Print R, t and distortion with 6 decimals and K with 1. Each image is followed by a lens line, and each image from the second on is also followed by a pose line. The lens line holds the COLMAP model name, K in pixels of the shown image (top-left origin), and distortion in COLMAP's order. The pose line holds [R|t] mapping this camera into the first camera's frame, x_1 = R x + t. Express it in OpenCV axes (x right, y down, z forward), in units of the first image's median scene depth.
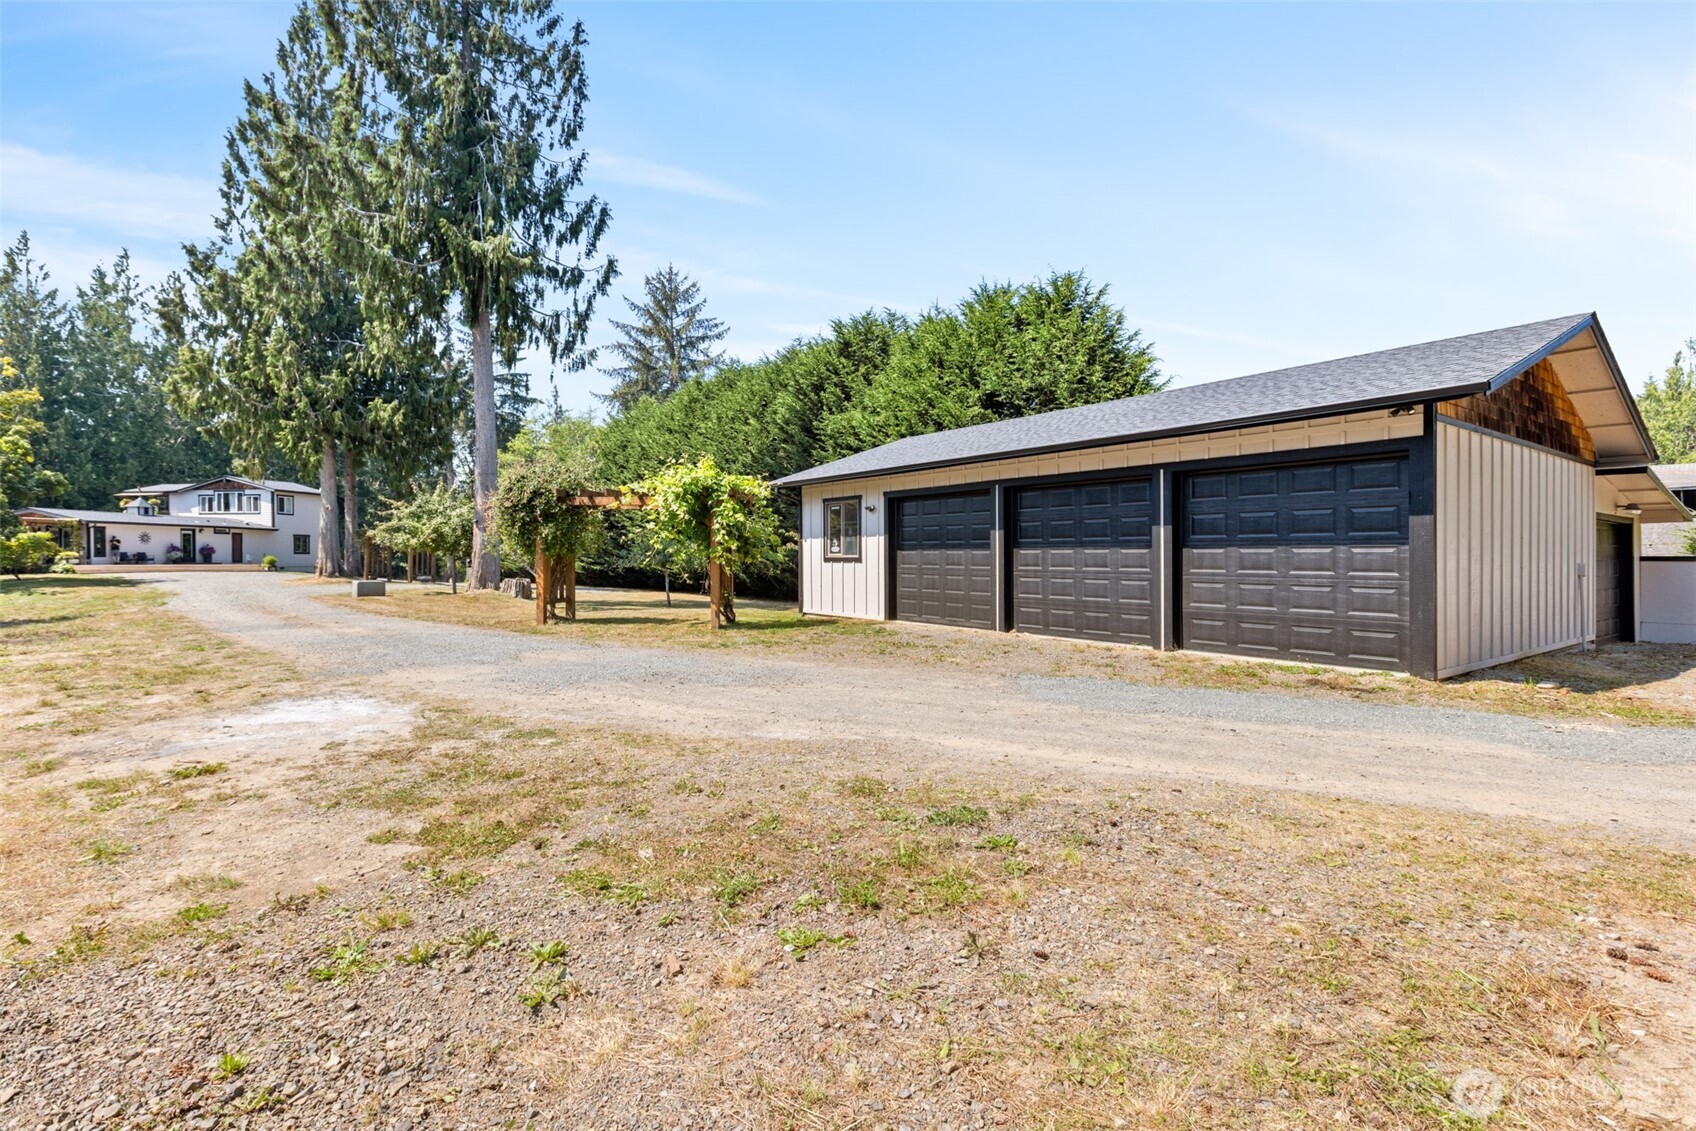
lens RADIAL K [[784.3, 0, 848.0], [0, 784.3, 565.5], [0, 0, 1]] dist [0.000471, -0.005888]
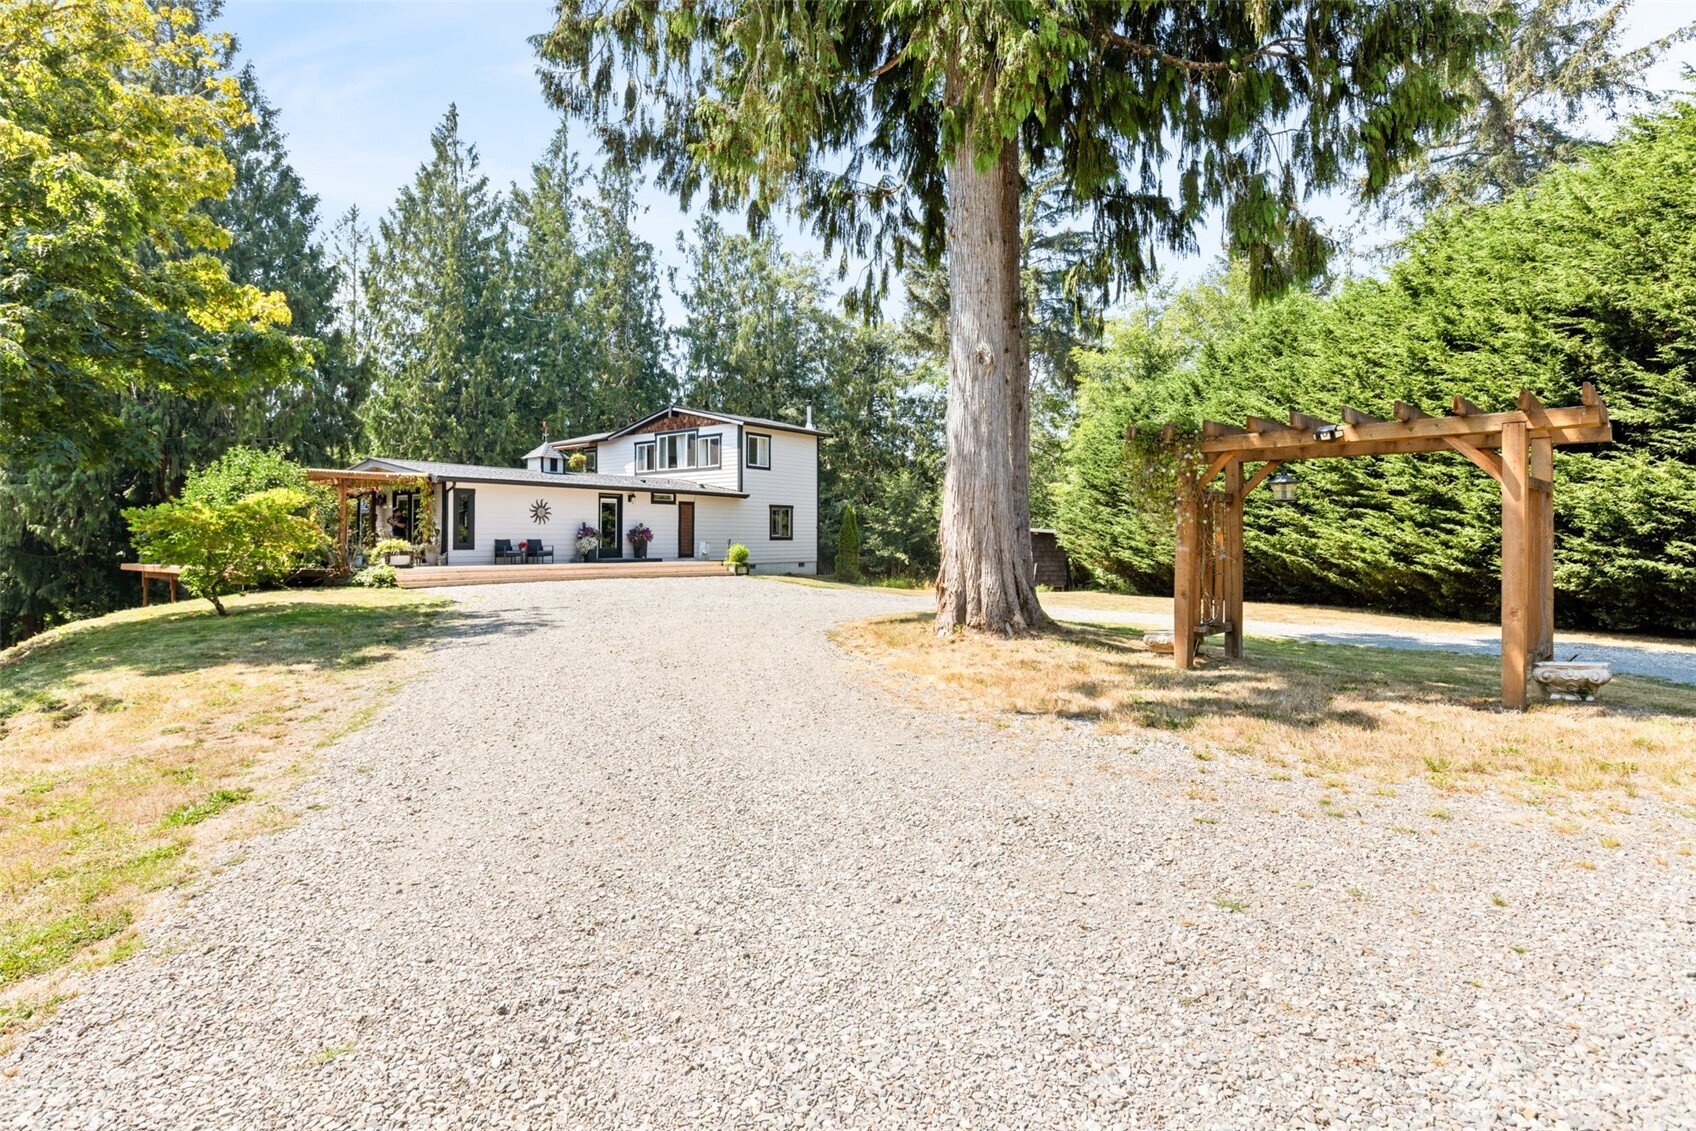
lens RADIAL K [[892.6, 0, 842.1], [0, 892.6, 543.5], [0, 0, 1]] dist [0.002607, 0.000068]
pose [[0.879885, -0.004734, -0.475163, -0.397027], [0.000548, 0.999960, -0.008949, -0.008031], [0.475186, 0.007614, 0.879852, 0.513567]]
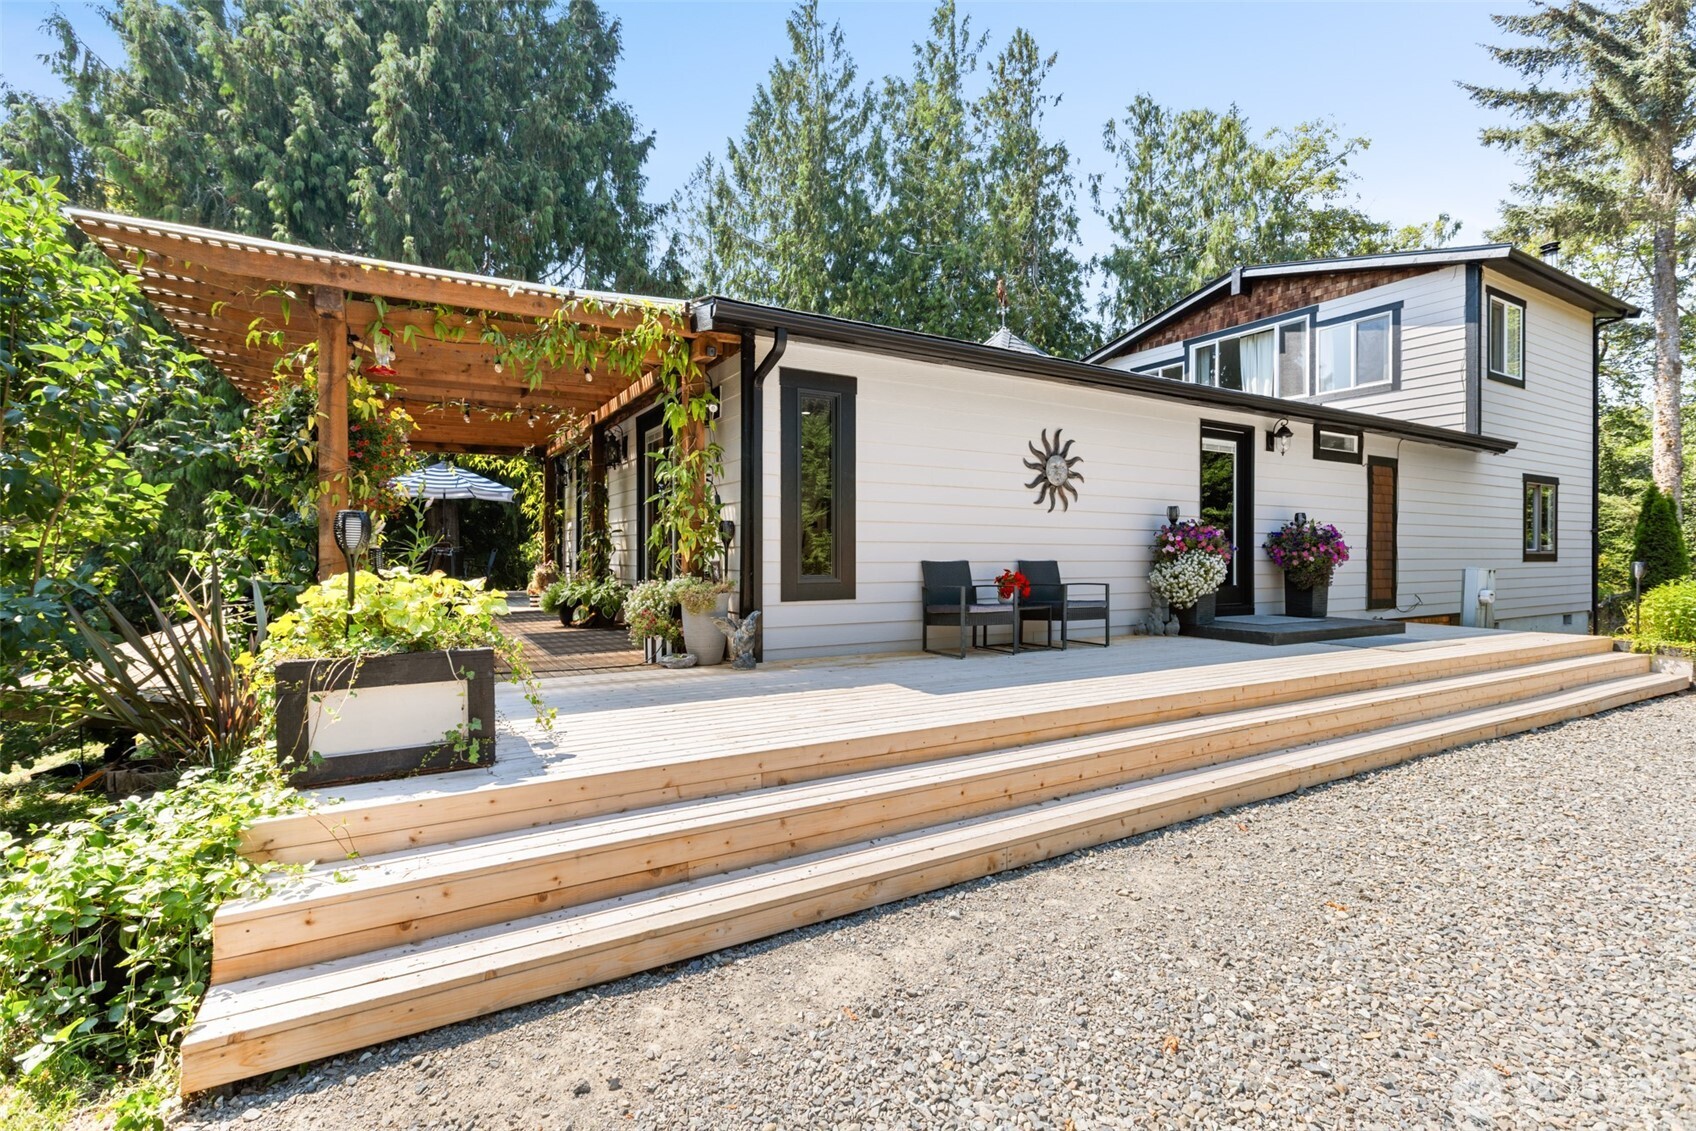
lens RADIAL K [[767.7, 0, 833.1], [0, 767.7, 557.1], [0, 0, 1]] dist [0.000952, -0.000544]
pose [[0.631512, -0.008297, -0.775322, -0.717340], [-0.004273, 0.999890, -0.014180, -0.013776], [0.775354, 0.012268, 0.631407, 0.771362]]
